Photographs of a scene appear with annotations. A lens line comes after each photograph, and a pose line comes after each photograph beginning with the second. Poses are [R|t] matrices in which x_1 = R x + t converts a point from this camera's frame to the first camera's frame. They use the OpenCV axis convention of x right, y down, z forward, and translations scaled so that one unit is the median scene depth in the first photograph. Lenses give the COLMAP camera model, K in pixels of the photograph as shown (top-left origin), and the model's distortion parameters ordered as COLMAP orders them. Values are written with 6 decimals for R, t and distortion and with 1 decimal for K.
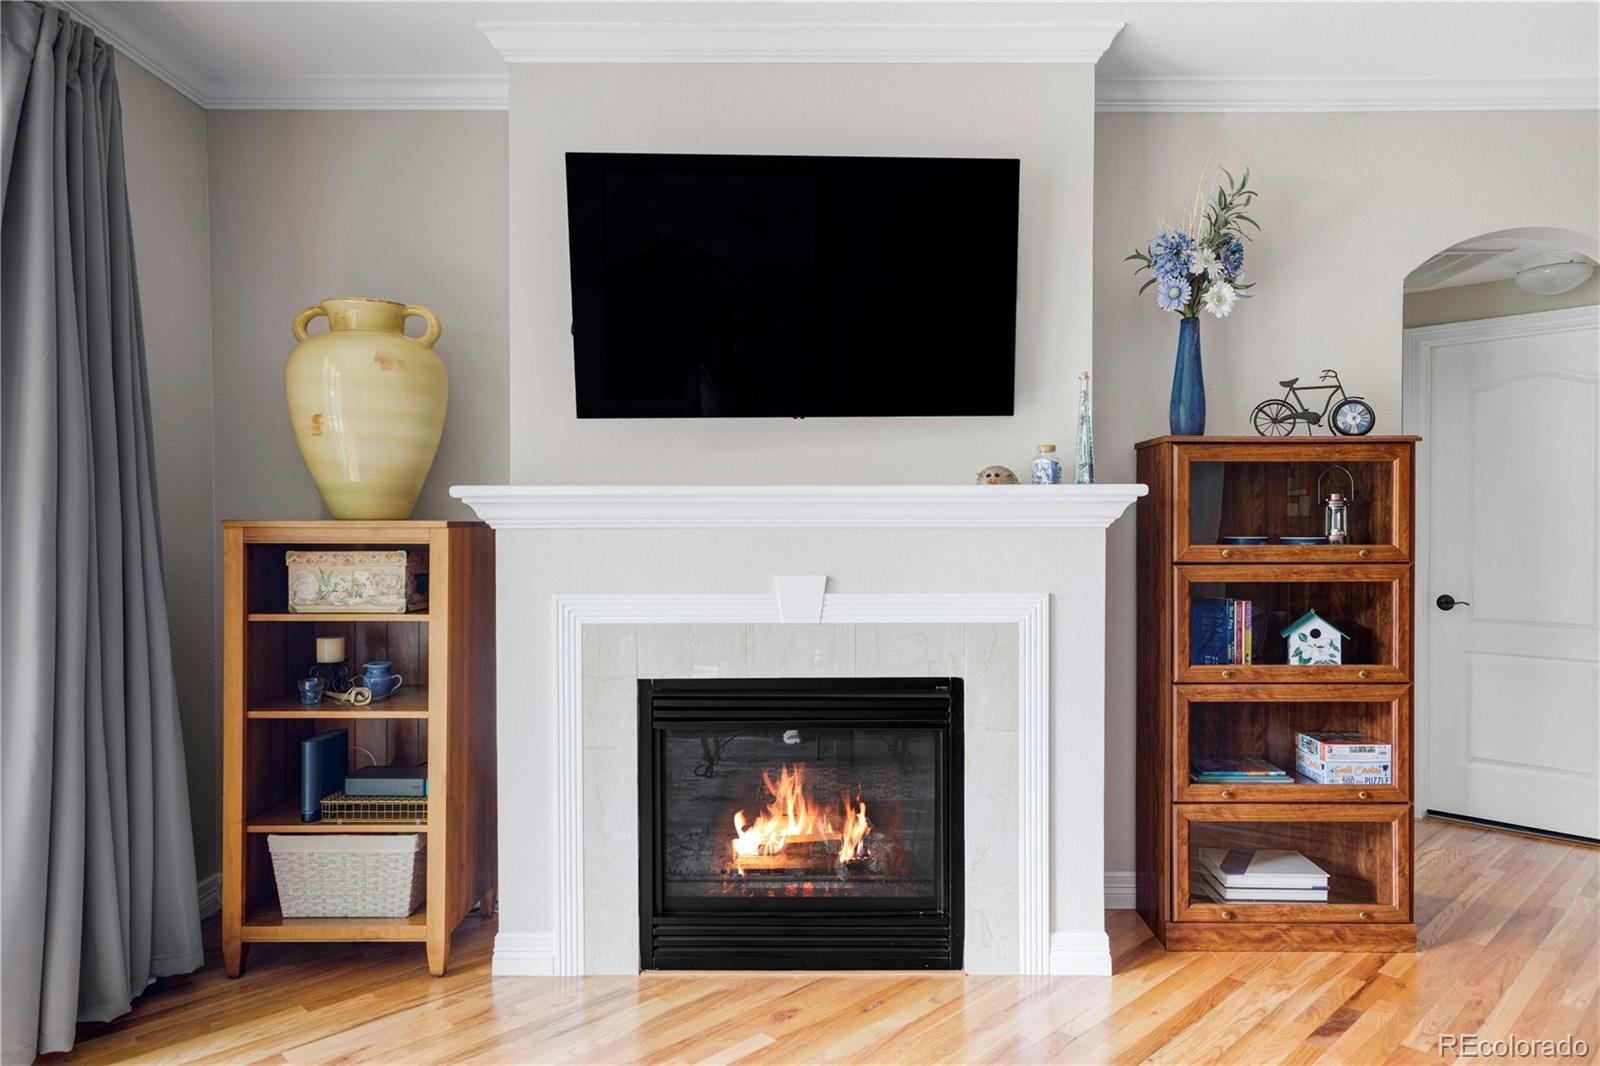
lens RADIAL K [[1019.3, 0, 803.1], [0, 1019.3, 543.0], [0, 0, 1]] dist [0.005405, 0.001996]
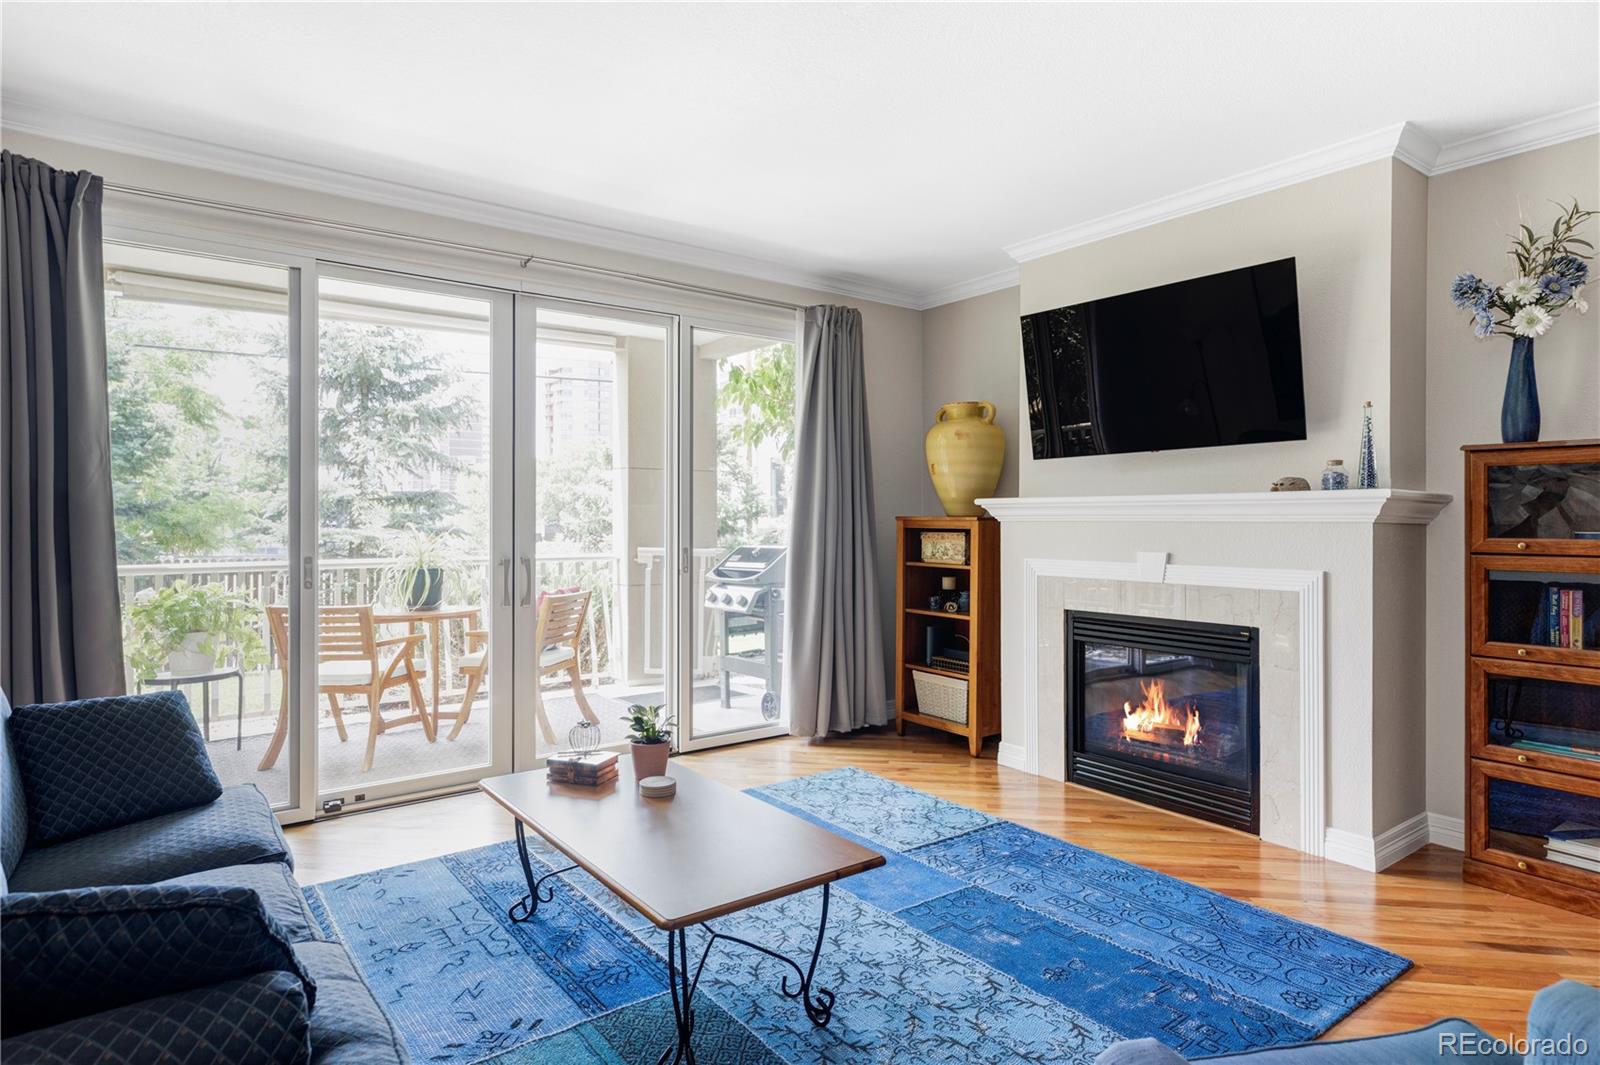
lens RADIAL K [[893.8, 0, 795.9], [0, 893.8, 515.9], [0, 0, 1]] dist [0.004965, 0.001671]
pose [[0.594350, -0.000797, -0.804206, 0.735586], [-0.014433, 0.999828, -0.011658, 0.000182], [0.804077, 0.018536, 0.594236, -0.246694]]
